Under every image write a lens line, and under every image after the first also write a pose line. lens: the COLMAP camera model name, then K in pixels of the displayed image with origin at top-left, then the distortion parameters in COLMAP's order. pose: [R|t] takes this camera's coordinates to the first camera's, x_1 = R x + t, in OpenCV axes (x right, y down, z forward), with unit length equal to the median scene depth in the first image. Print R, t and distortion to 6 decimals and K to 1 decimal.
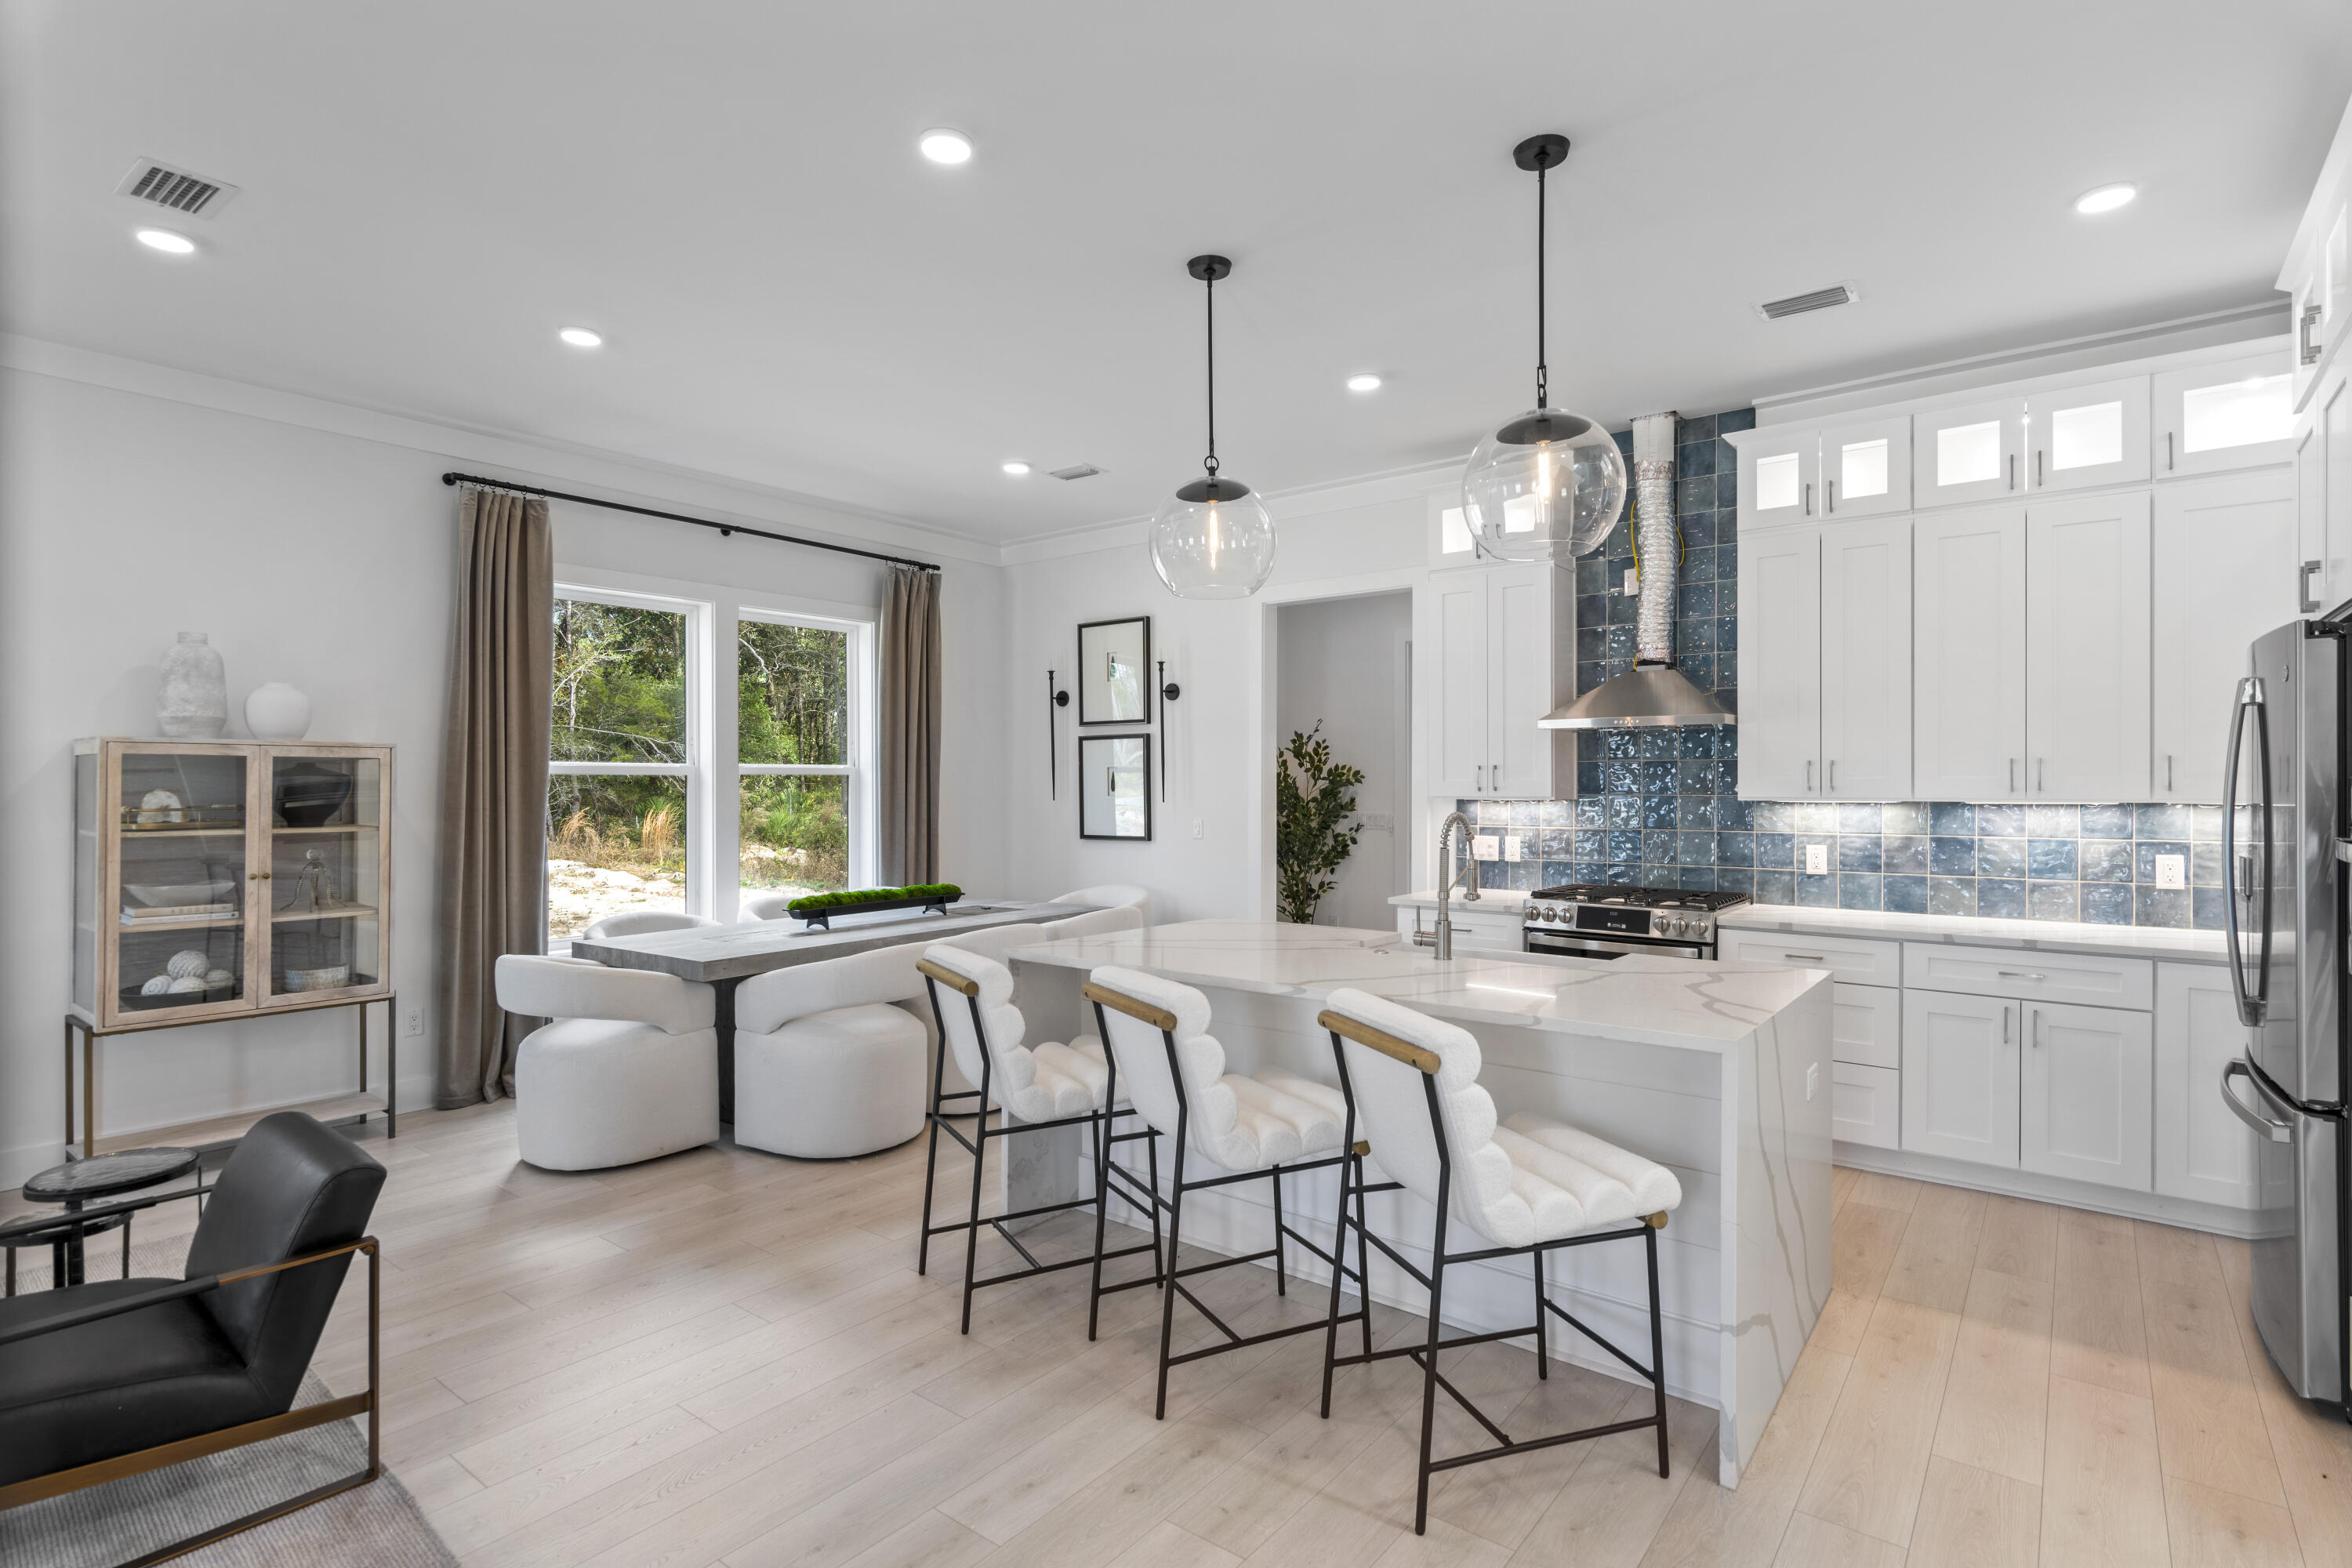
lens RADIAL K [[1147.8, 0, 1177.0], [0, 1147.8, 788.2], [0, 0, 1]] dist [-0.003073, 0.000247]
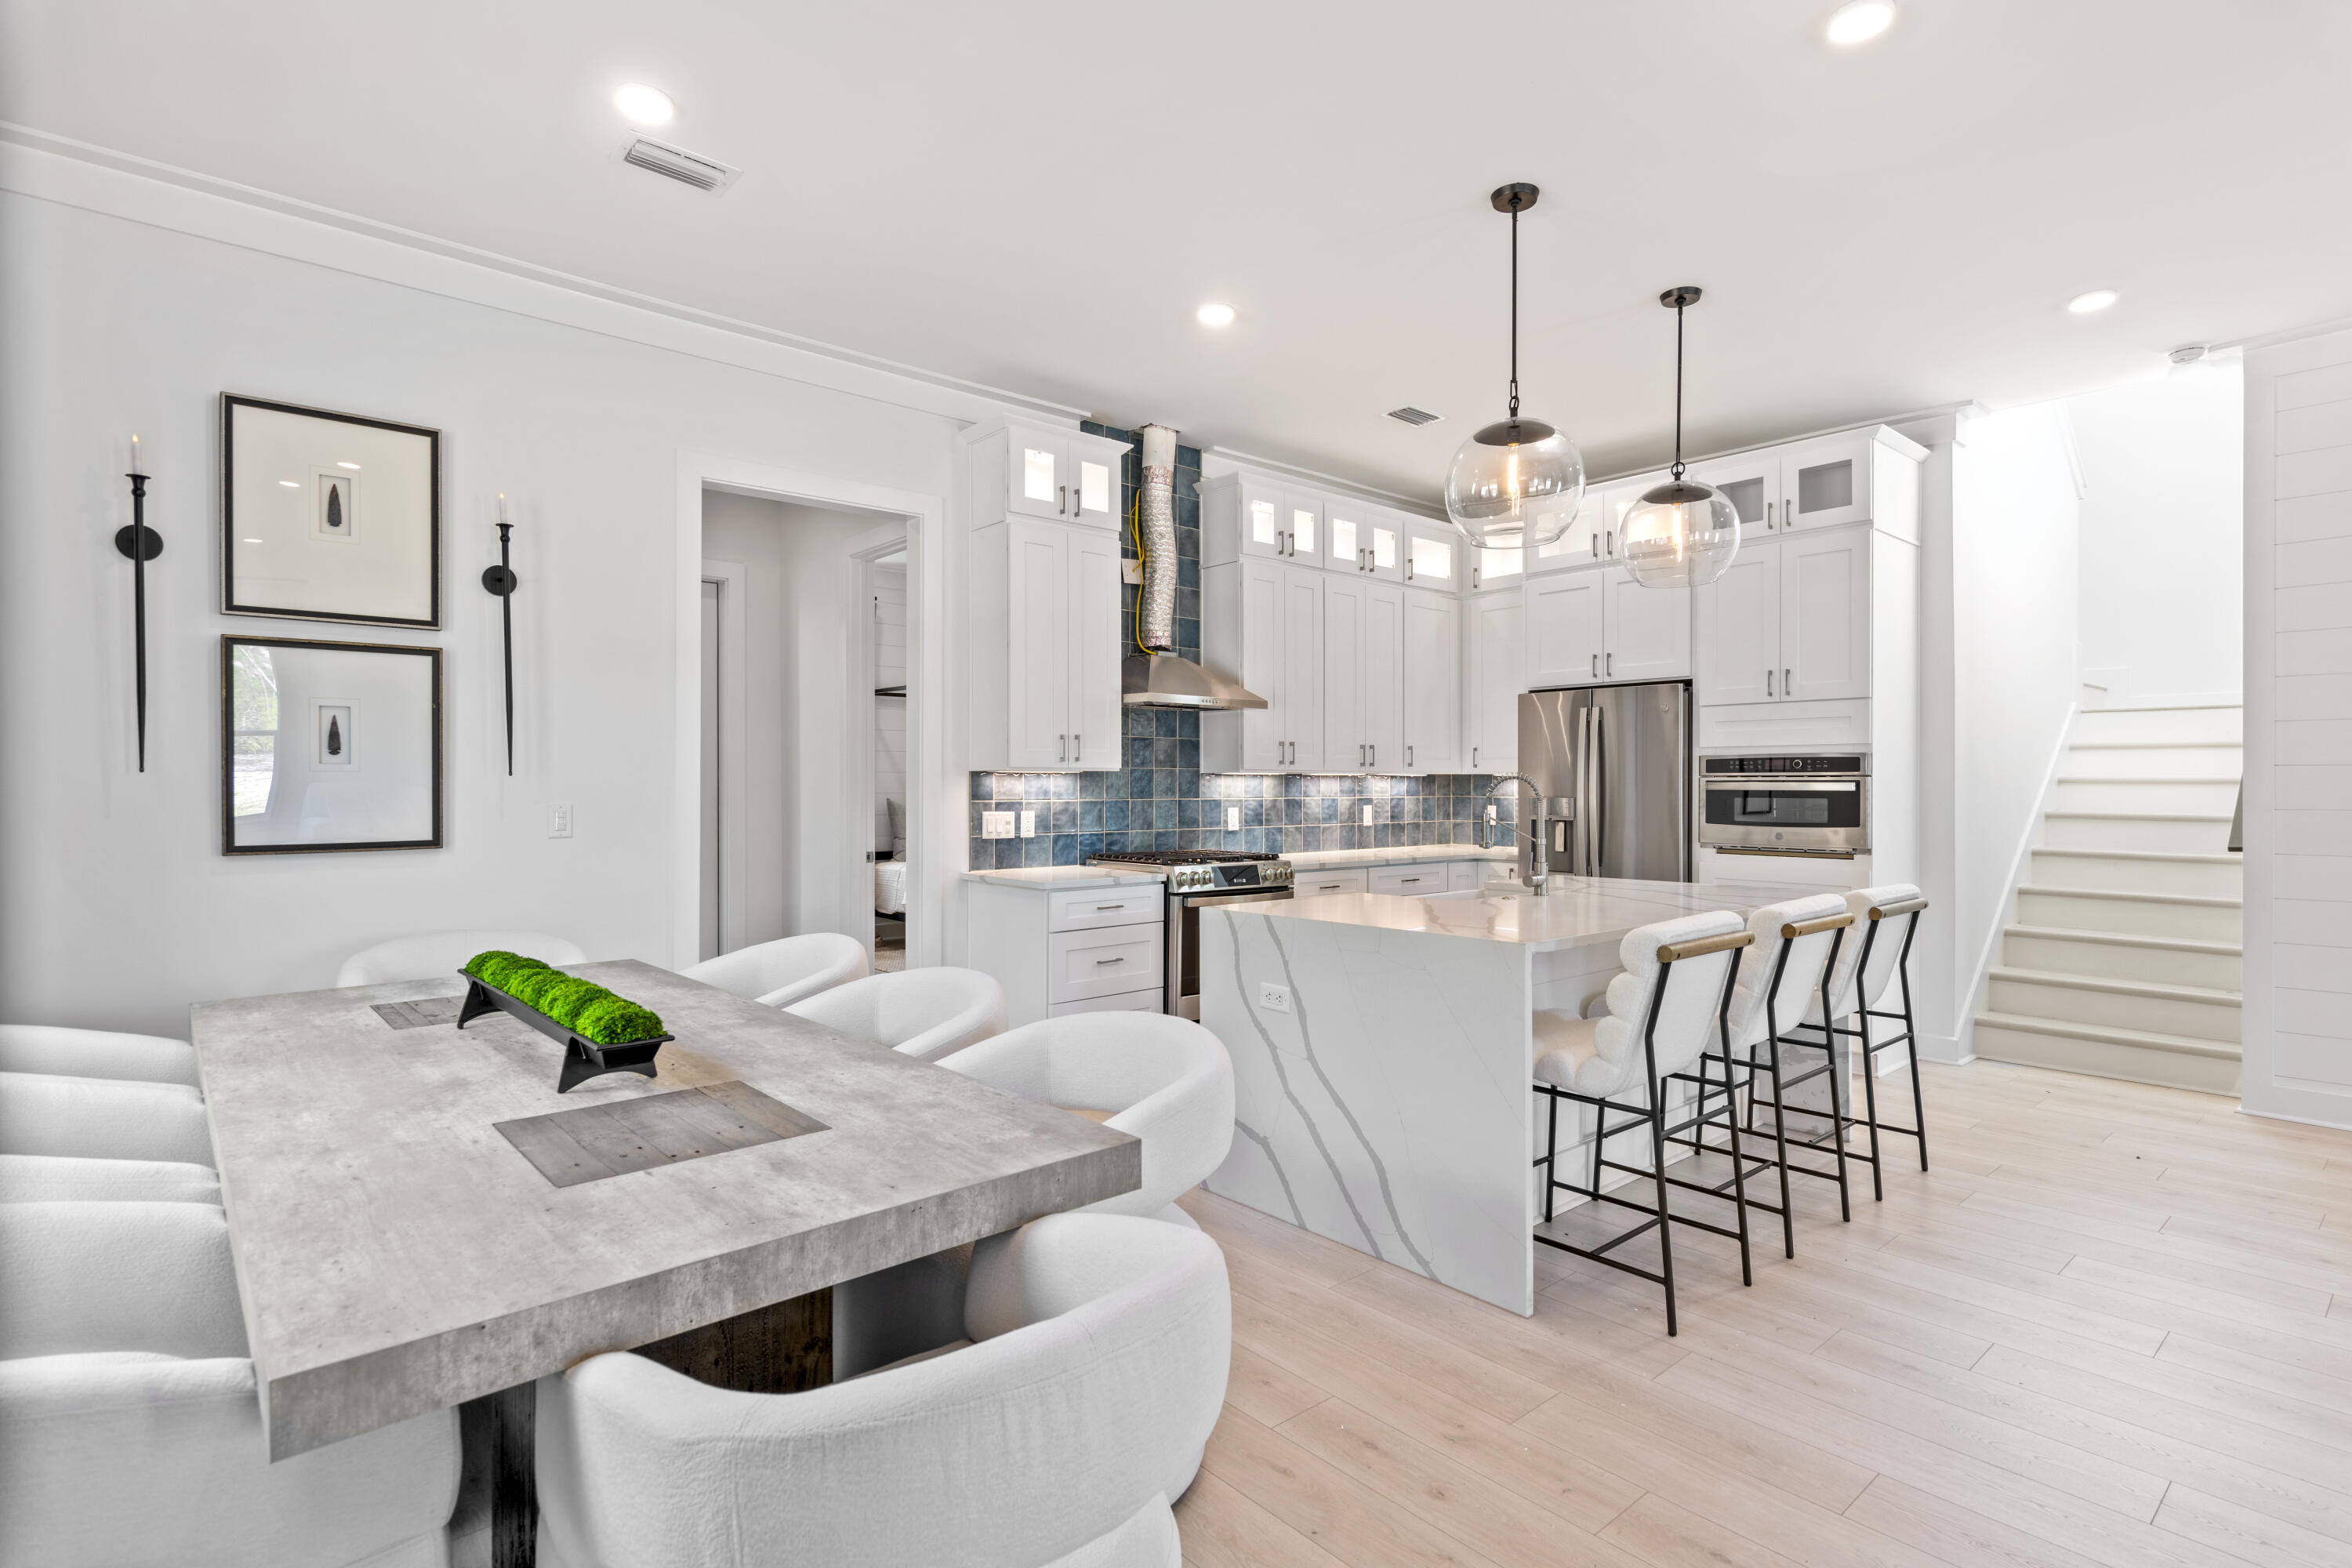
lens RADIAL K [[1147.8, 0, 1171.9], [0, 1147.8, 783.0], [0, 0, 1]] dist [-0.003073, 0.000247]
pose [[0.188671, 0.001545, 0.982039, -0.656397], [-0.000179, 0.999999, -0.001539, 0.021782], [-0.982040, 0.000114, 0.188671, 0.753575]]
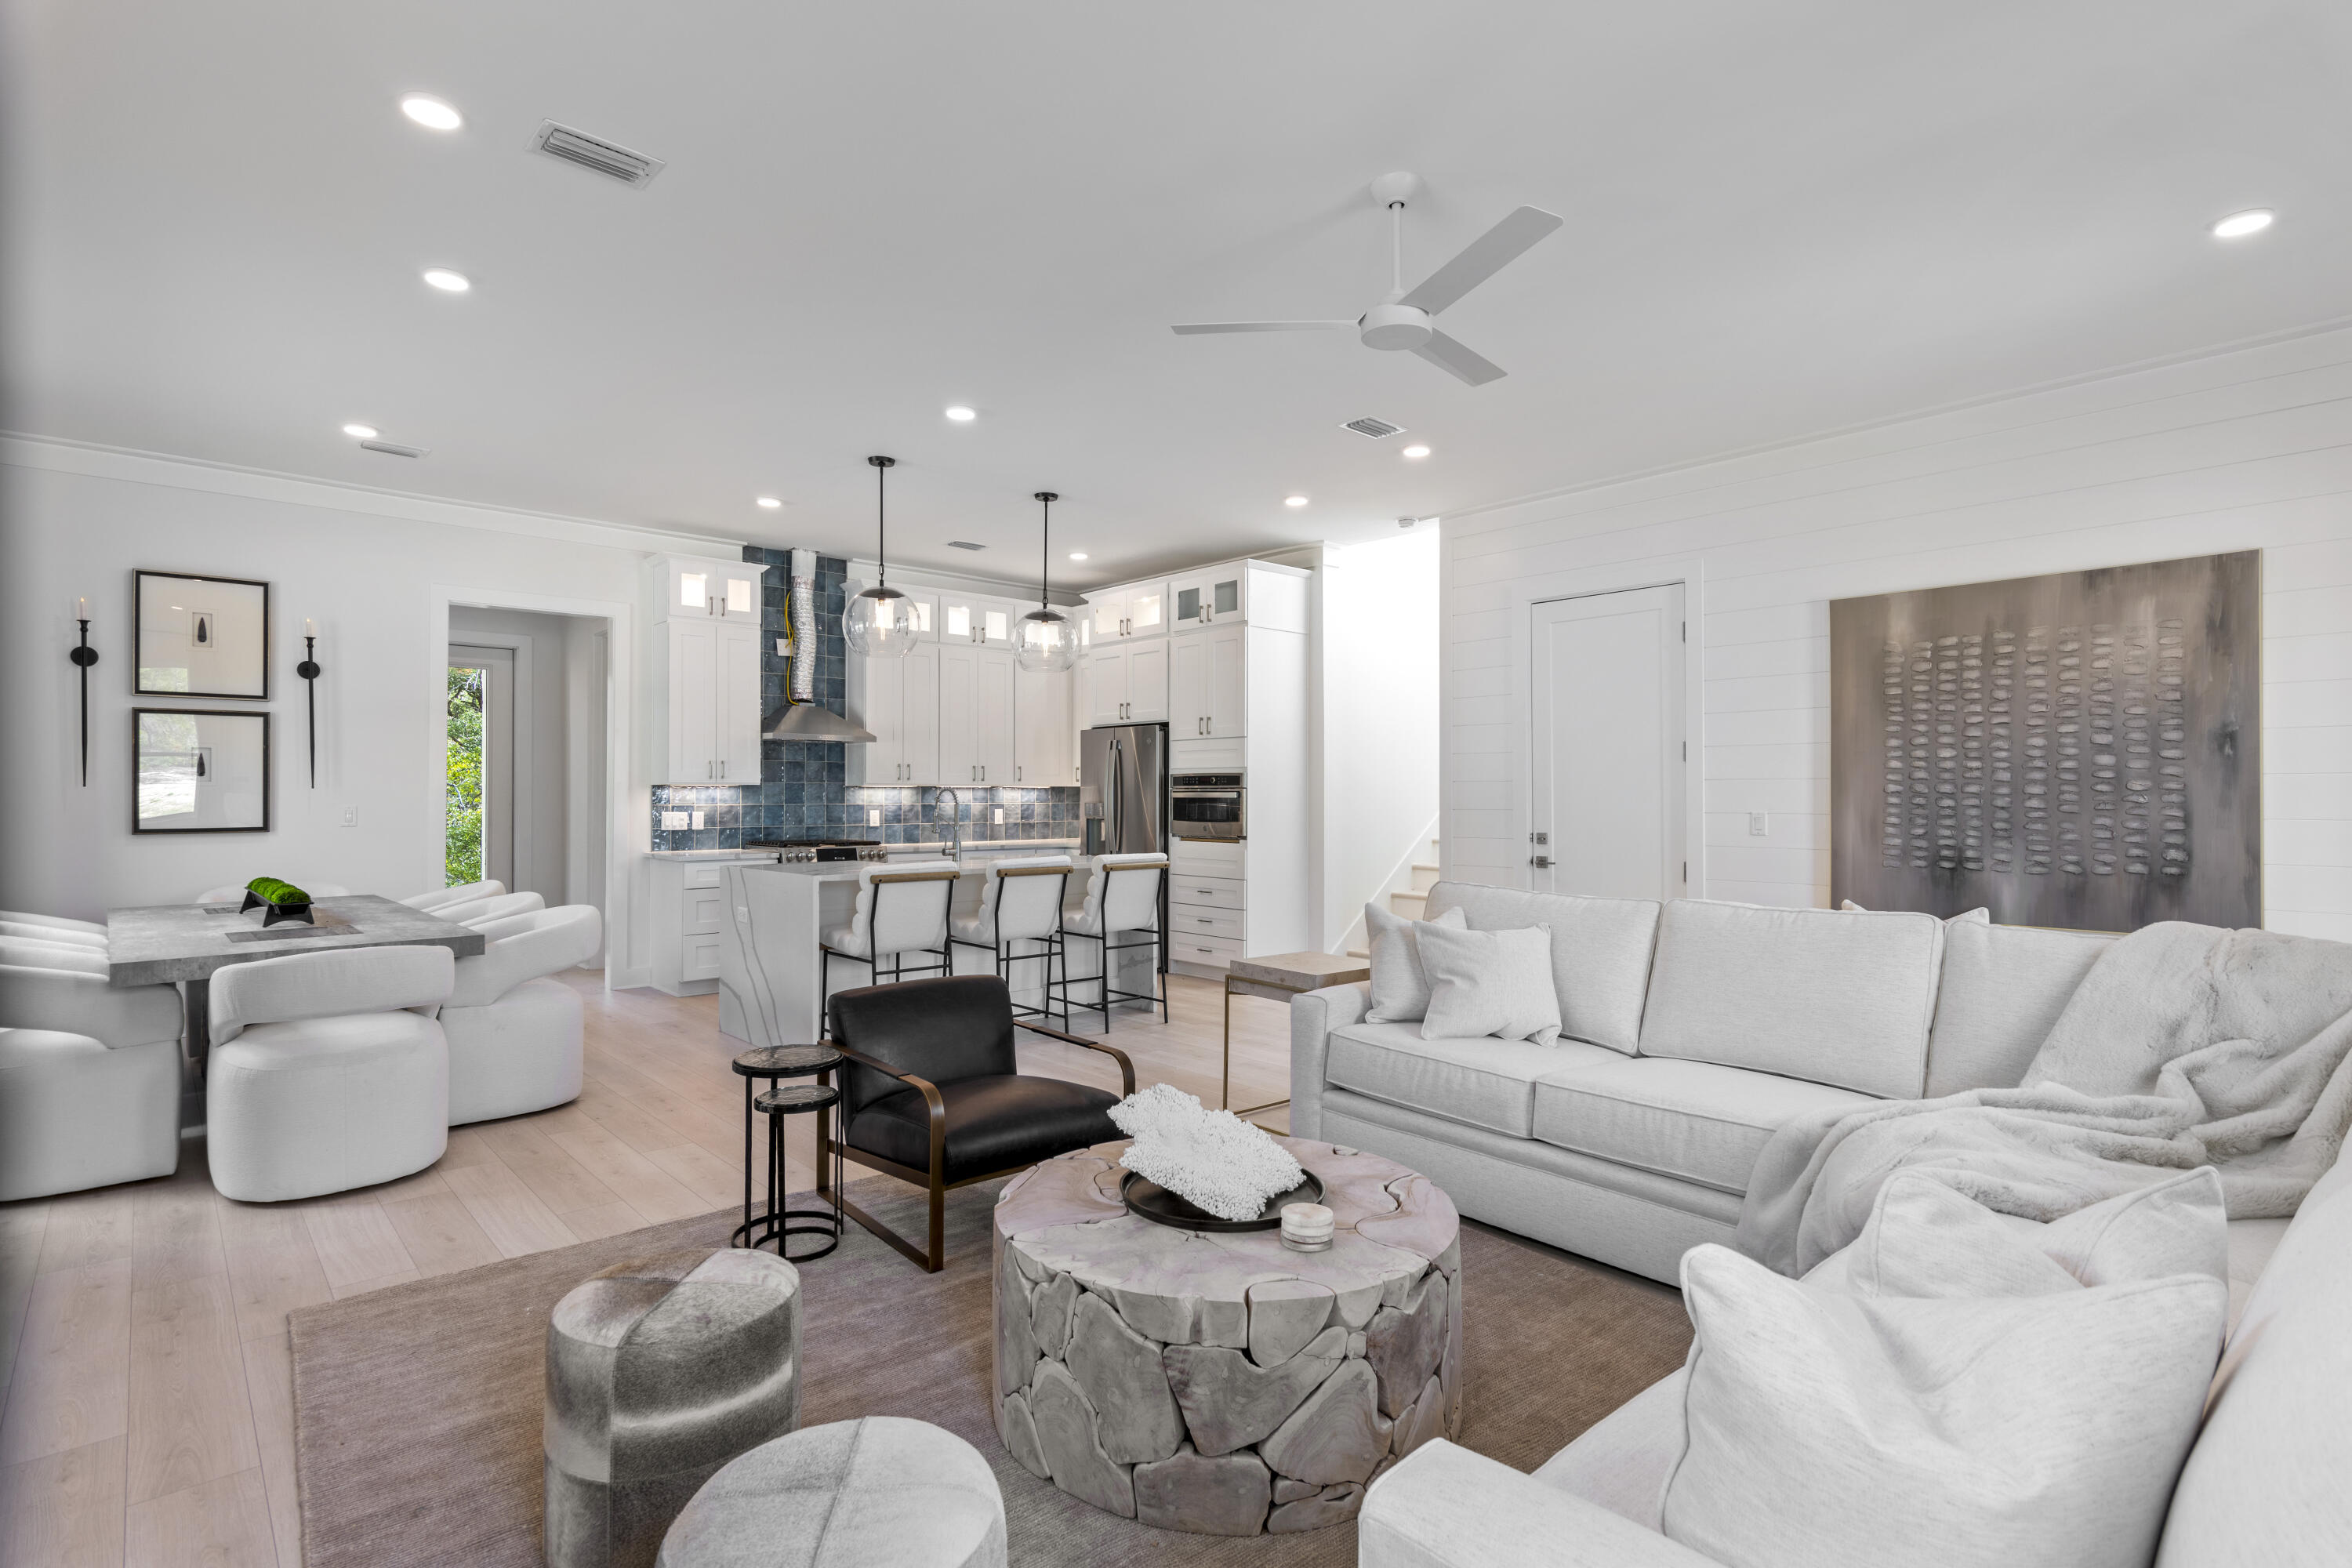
lens RADIAL K [[1147.8, 0, 1181.6], [0, 1147.8, 780.5], [0, 0, 1]] dist [-0.003073, 0.000247]
pose [[0.165566, 0.012342, 0.986121, -1.062765], [-0.000037, 0.999922, -0.012508, 0.022800], [-0.986199, 0.002034, 0.165554, 0.196526]]
